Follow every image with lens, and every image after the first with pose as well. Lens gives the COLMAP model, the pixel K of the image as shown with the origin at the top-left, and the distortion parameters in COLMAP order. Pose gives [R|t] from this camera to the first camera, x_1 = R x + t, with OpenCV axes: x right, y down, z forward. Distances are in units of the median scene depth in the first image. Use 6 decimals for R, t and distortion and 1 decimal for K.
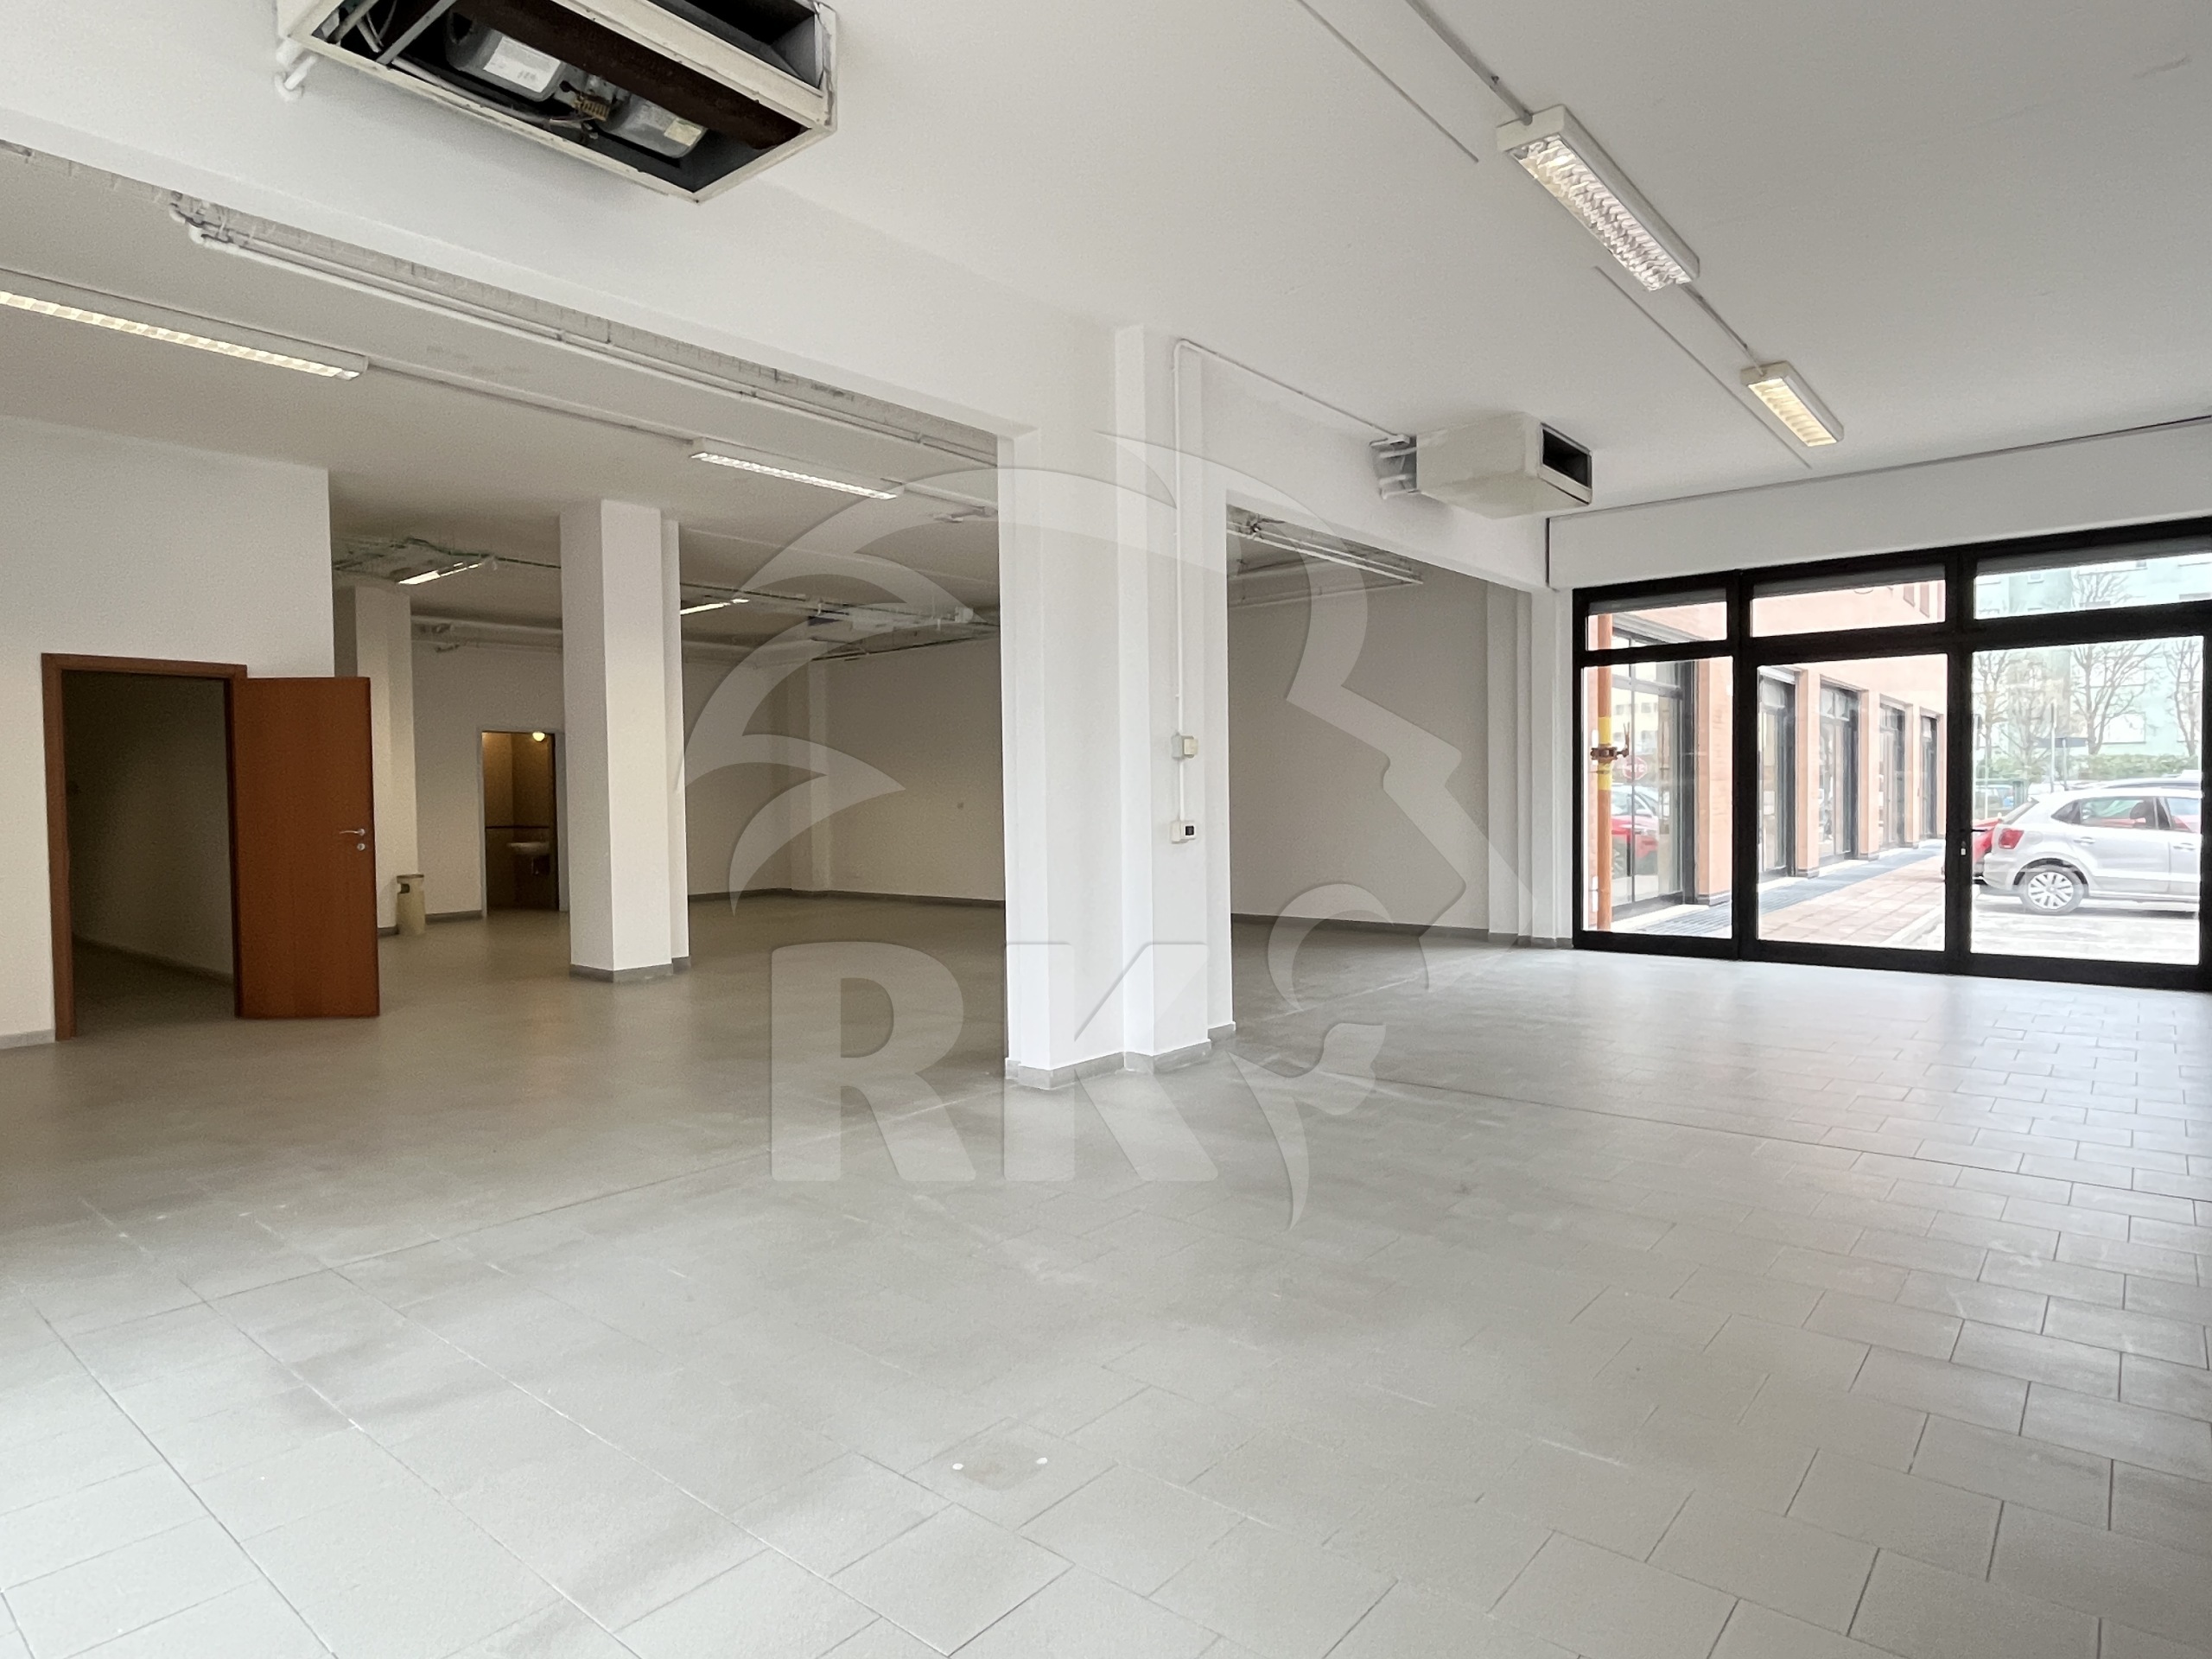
lens RADIAL K [[1274.1, 0, 1106.0], [0, 1274.1, 829.5], [0, 0, 1]] dist [-0.005316, -0.001811]
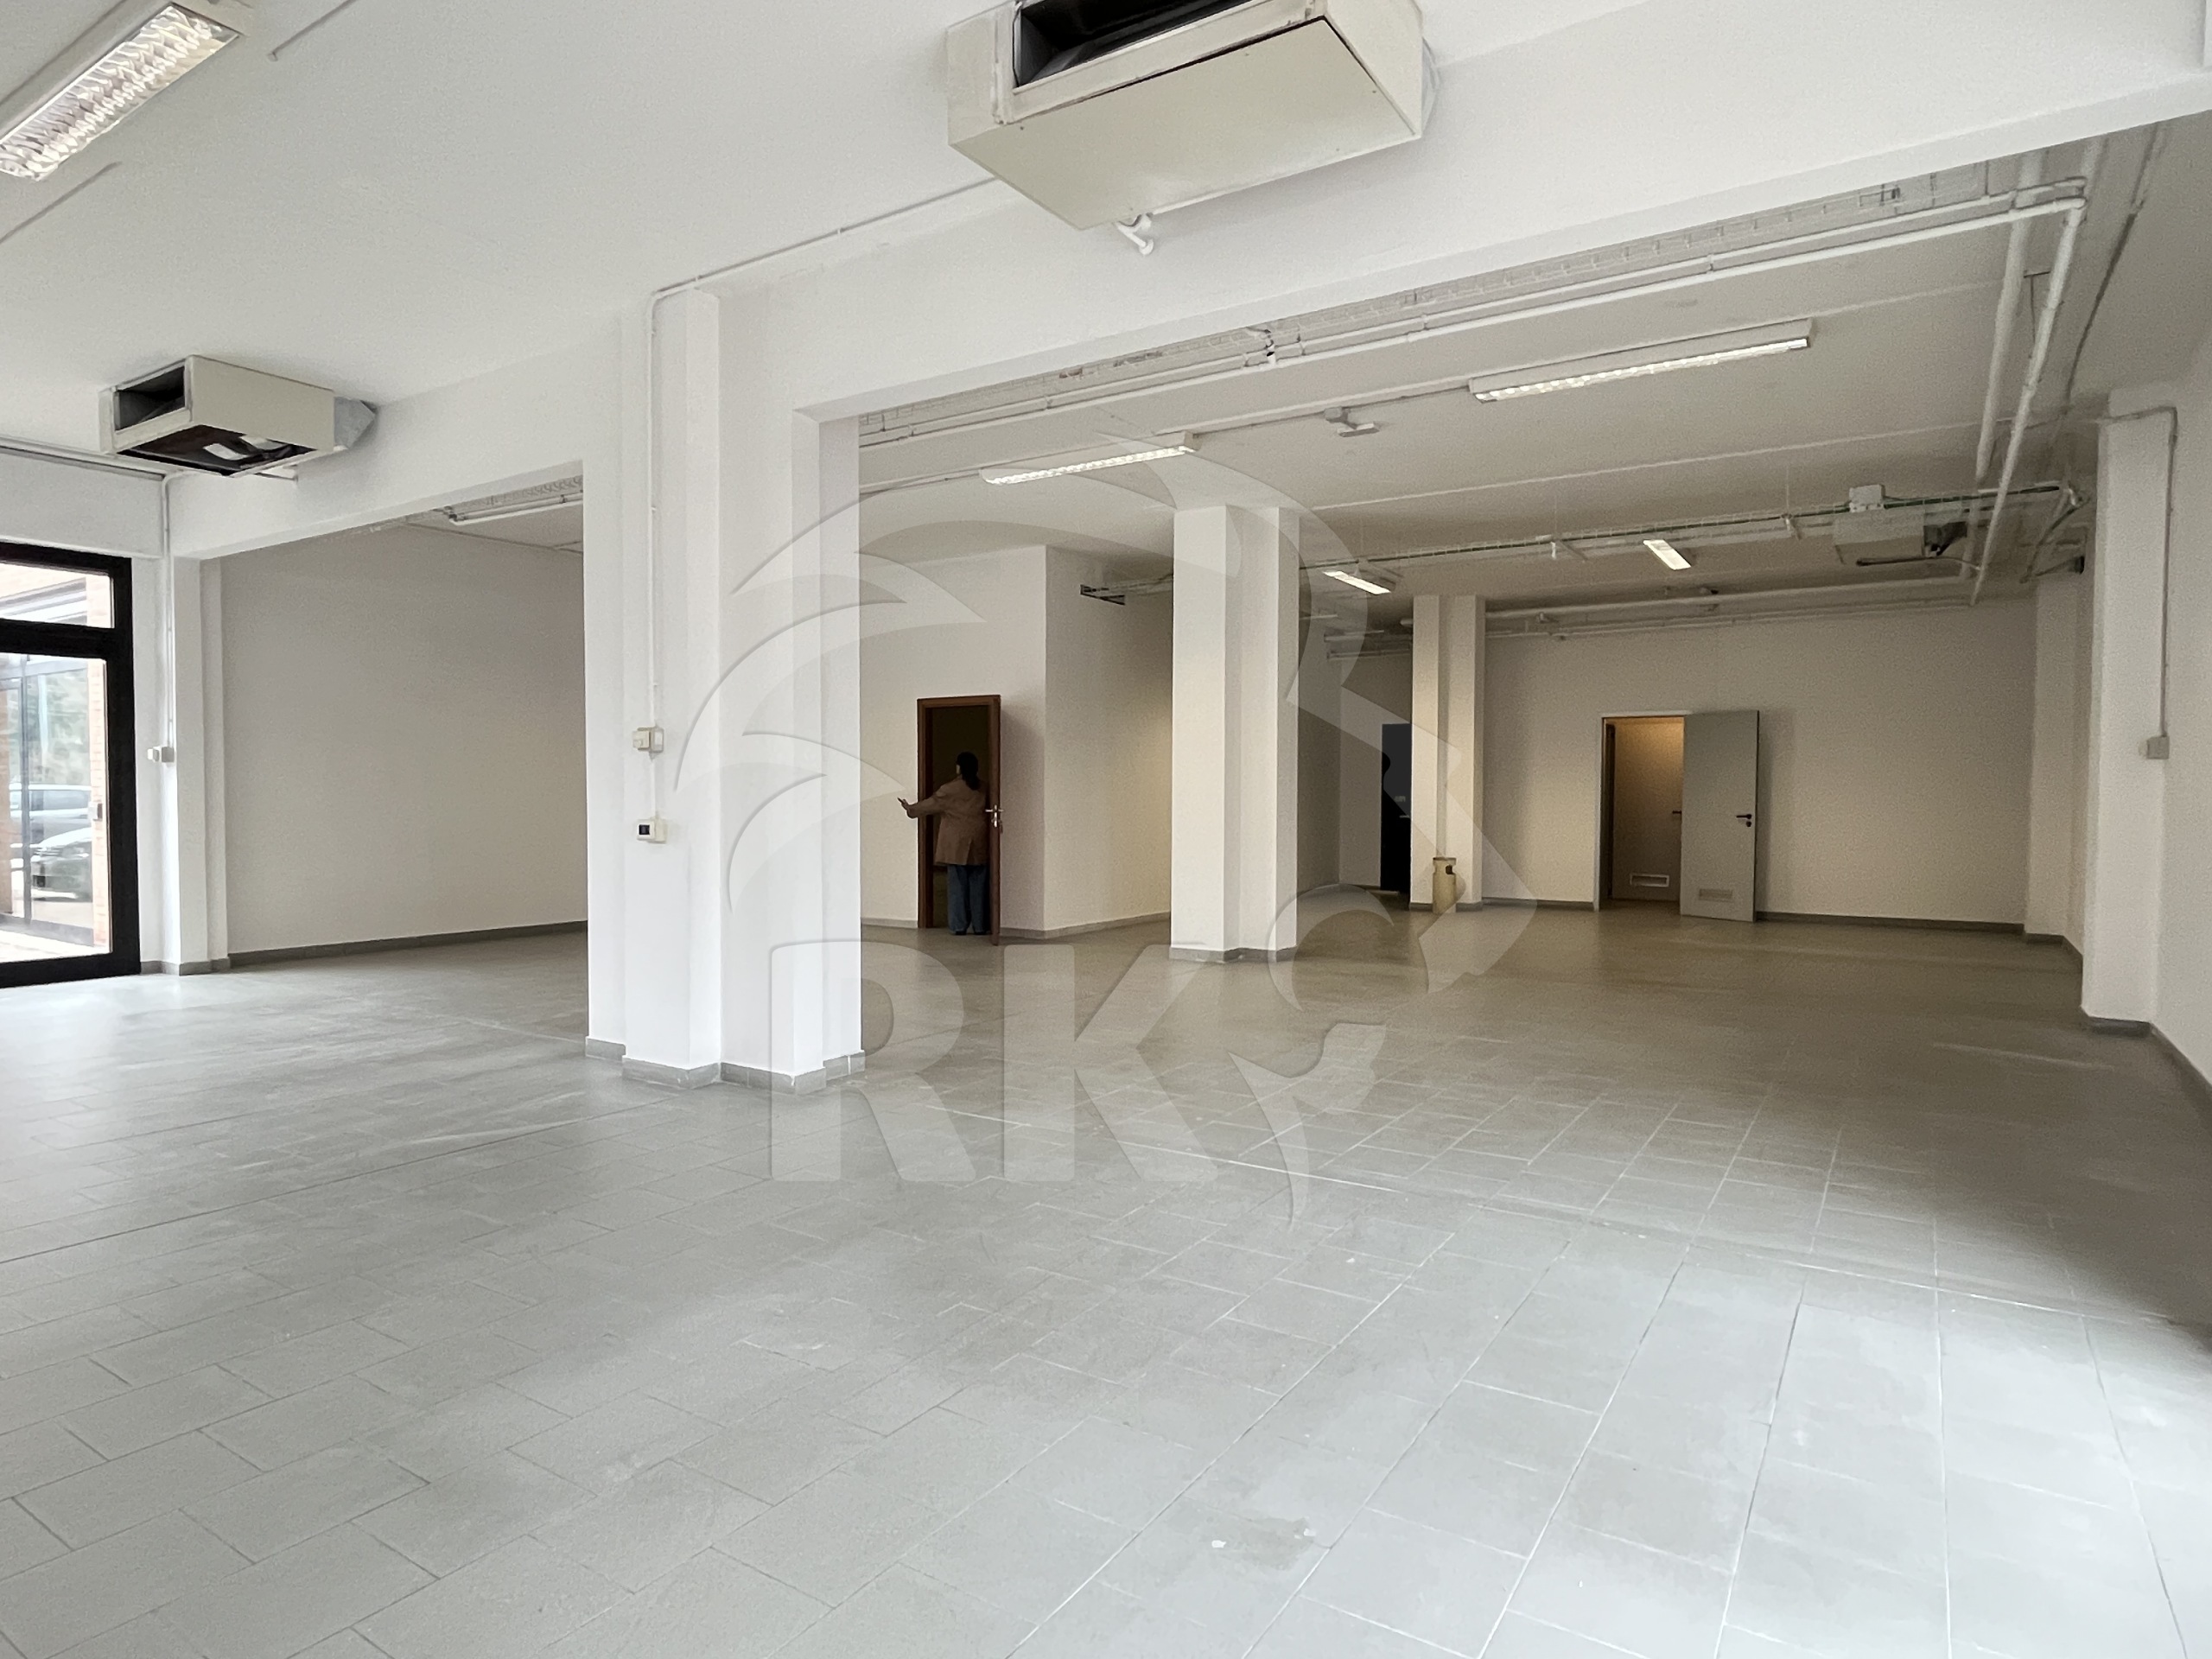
lens RADIAL K [[1274.1, 0, 1106.0], [0, 1274.1, 829.5], [0, 0, 1]] dist [-0.005316, -0.001811]
pose [[0.095460, 0.042577, -0.994522, 0.779978], [-0.028182, 0.998800, 0.040055, -0.035676], [0.995034, 0.024204, 0.096546, 0.954313]]
